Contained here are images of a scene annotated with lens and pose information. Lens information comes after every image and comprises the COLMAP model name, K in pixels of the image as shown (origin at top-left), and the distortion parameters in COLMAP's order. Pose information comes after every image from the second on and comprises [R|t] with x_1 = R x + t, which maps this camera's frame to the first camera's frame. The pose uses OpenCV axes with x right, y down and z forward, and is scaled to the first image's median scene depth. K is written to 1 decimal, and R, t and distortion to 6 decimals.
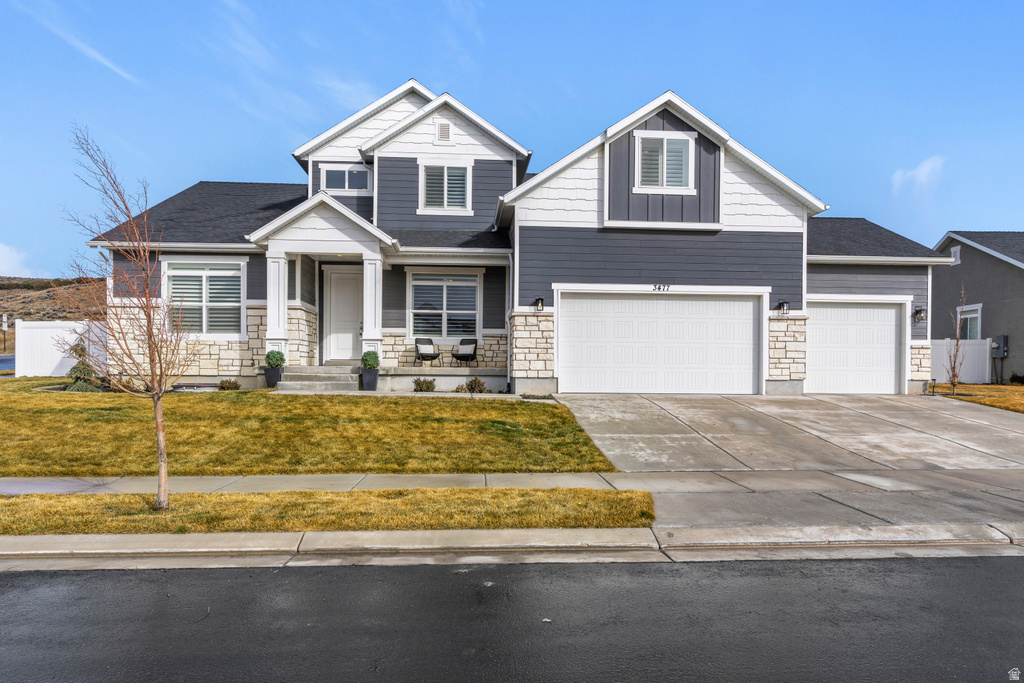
lens RADIAL K [[655.6, 0, 512.1], [0, 655.6, 349.2], [0, 0, 1]] dist [-0.018394, -0.000676]
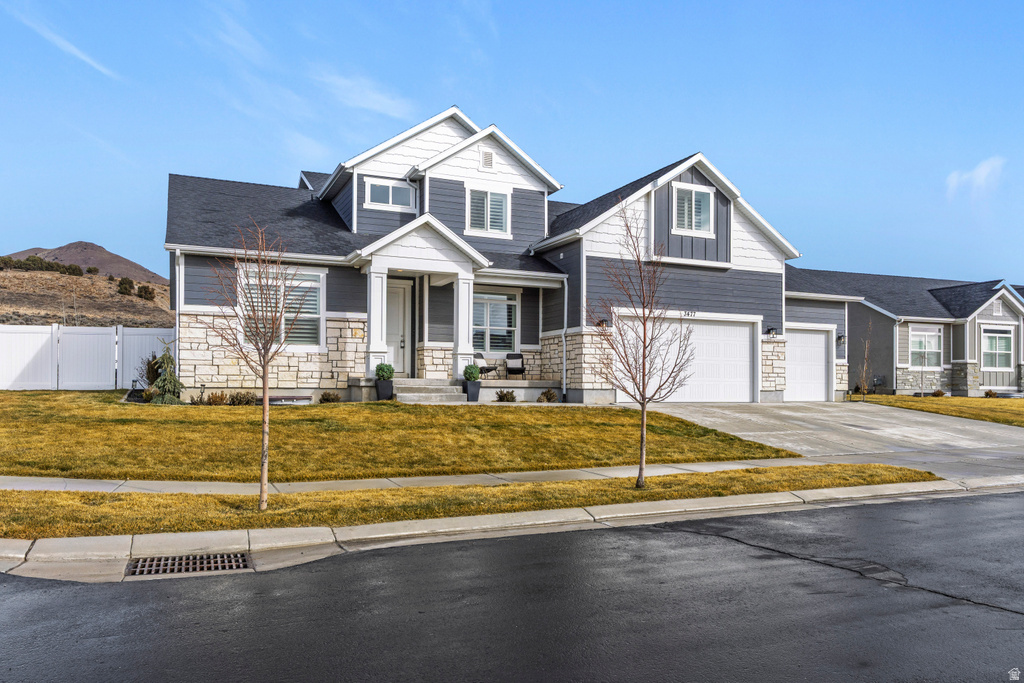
lens RADIAL K [[708.6, 0, 511.5], [0, 708.6, 342.5], [0, 0, 1]] dist [-0.041658, -0.002033]
pose [[0.943608, 0.019383, 0.330497, -0.497985], [-0.011113, 0.999577, -0.026894, -0.002805], [-0.330878, 0.021704, 0.943424, -0.109137]]
